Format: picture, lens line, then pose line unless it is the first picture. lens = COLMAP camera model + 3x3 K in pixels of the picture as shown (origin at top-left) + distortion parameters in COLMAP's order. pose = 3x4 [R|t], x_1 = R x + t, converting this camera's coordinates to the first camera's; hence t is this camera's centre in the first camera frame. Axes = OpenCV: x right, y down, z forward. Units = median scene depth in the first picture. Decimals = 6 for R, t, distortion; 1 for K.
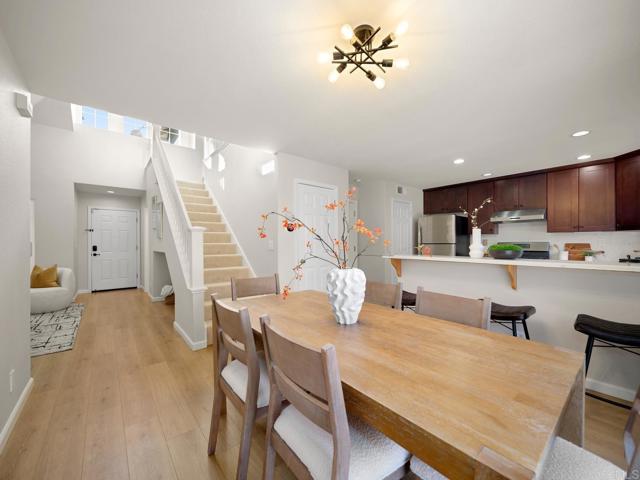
lens RADIAL K [[258.8, 0, 319.9], [0, 258.8, 244.0], [0, 0, 1]] dist [-0.000155, -0.000094]
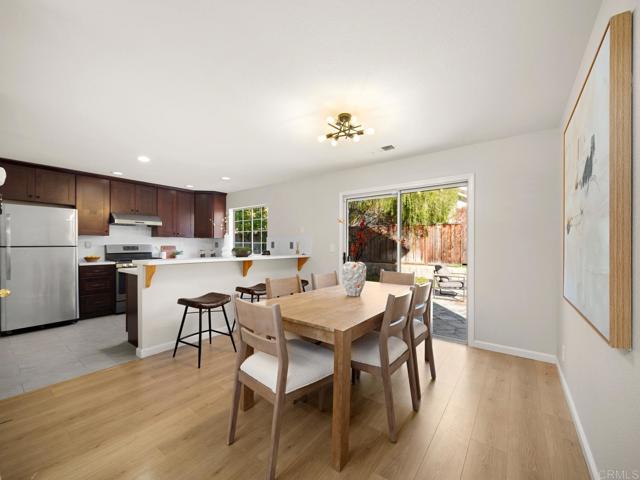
lens RADIAL K [[258.8, 0, 319.9], [0, 258.8, 244.0], [0, 0, 1]] dist [-0.000155, -0.000094]
pose [[-0.214328, 0.002660, 0.976758, -0.485482], [0.004222, 0.999989, -0.001797, -0.005549], [-0.976753, 0.003739, -0.214337, 0.523185]]
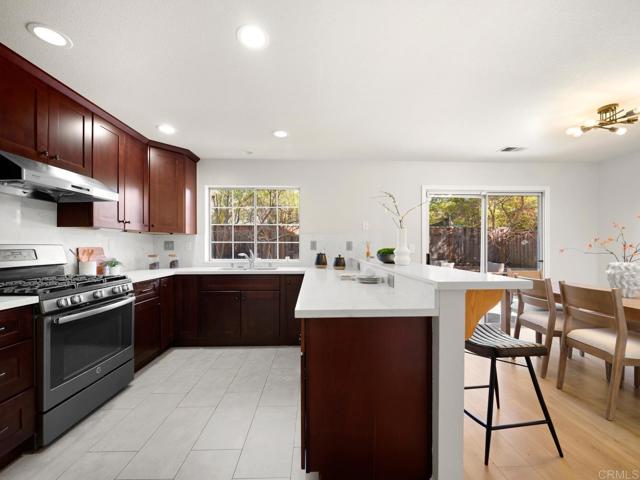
lens RADIAL K [[258.8, 0, 319.9], [0, 258.8, 244.0], [0, 0, 1]] dist [-0.000155, -0.000094]
pose [[-0.780683, 0.002414, 0.624923, 0.184433], [0.002561, 0.999996, -0.000664, -0.007778], [-0.624922, 0.001082, -0.780686, 1.132378]]
